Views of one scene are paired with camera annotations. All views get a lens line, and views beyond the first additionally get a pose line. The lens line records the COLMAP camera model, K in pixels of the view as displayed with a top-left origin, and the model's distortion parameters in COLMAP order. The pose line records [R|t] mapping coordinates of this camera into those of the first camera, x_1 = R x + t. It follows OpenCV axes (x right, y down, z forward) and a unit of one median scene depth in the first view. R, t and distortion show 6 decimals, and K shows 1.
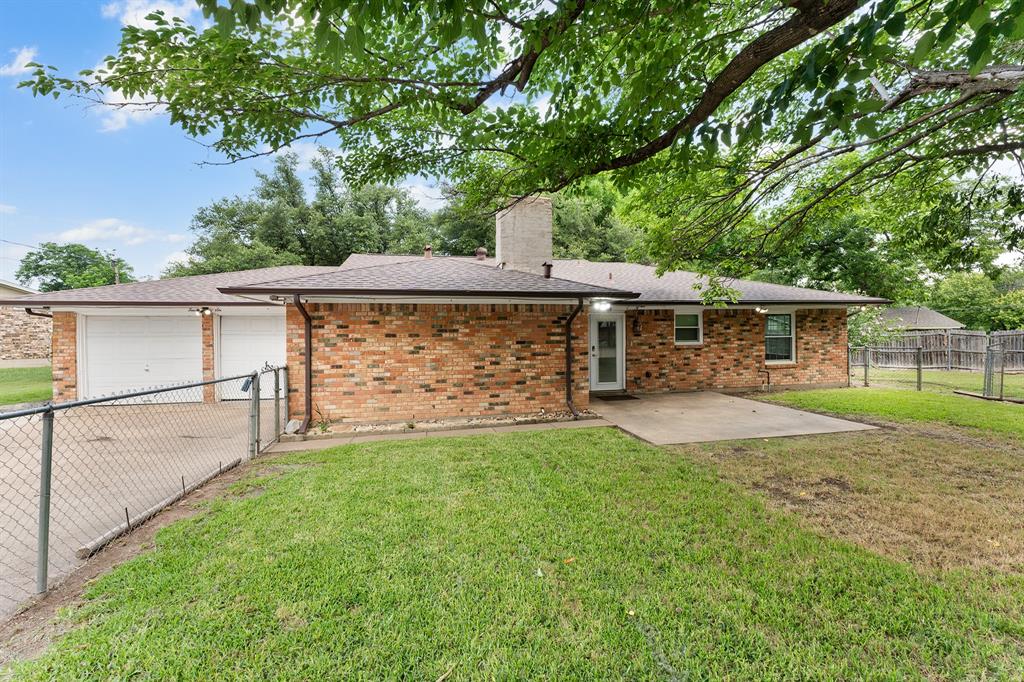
lens RADIAL K [[409.2, 0, 517.3], [0, 409.2, 328.3], [0, 0, 1]] dist [-0.001044, -0.000809]
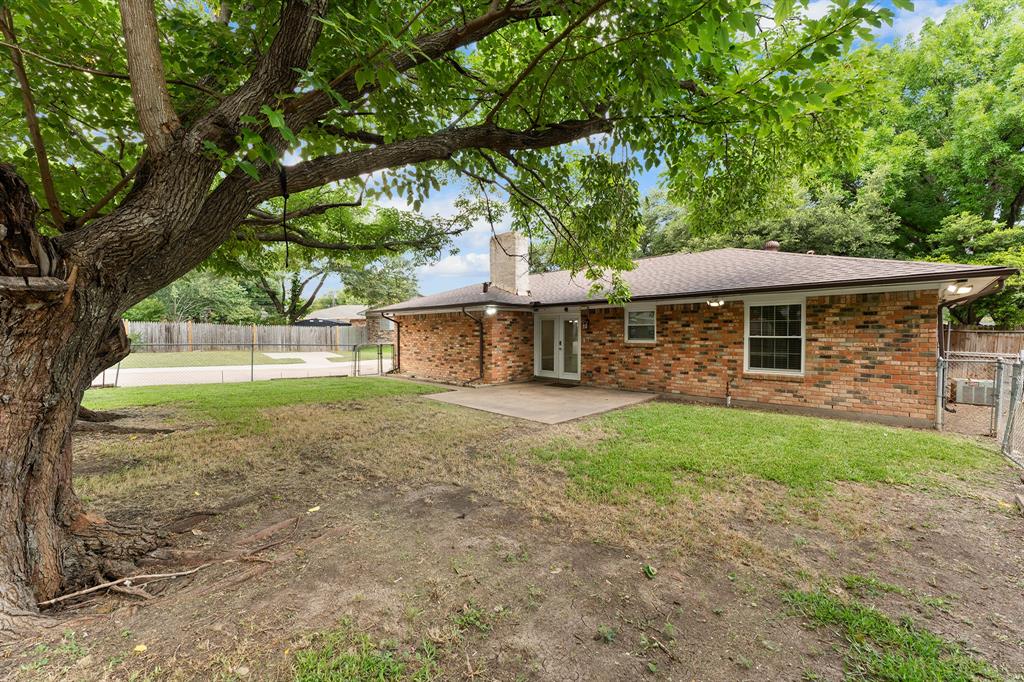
lens RADIAL K [[409.2, 0, 515.9], [0, 409.2, 340.6], [0, 0, 1]] dist [-0.001044, -0.000809]
pose [[0.529717, 0.027513, -0.847728, 1.443921], [0.006789, 0.999304, 0.036675, -0.003905], [0.848147, -0.025182, 0.529162, 0.321743]]
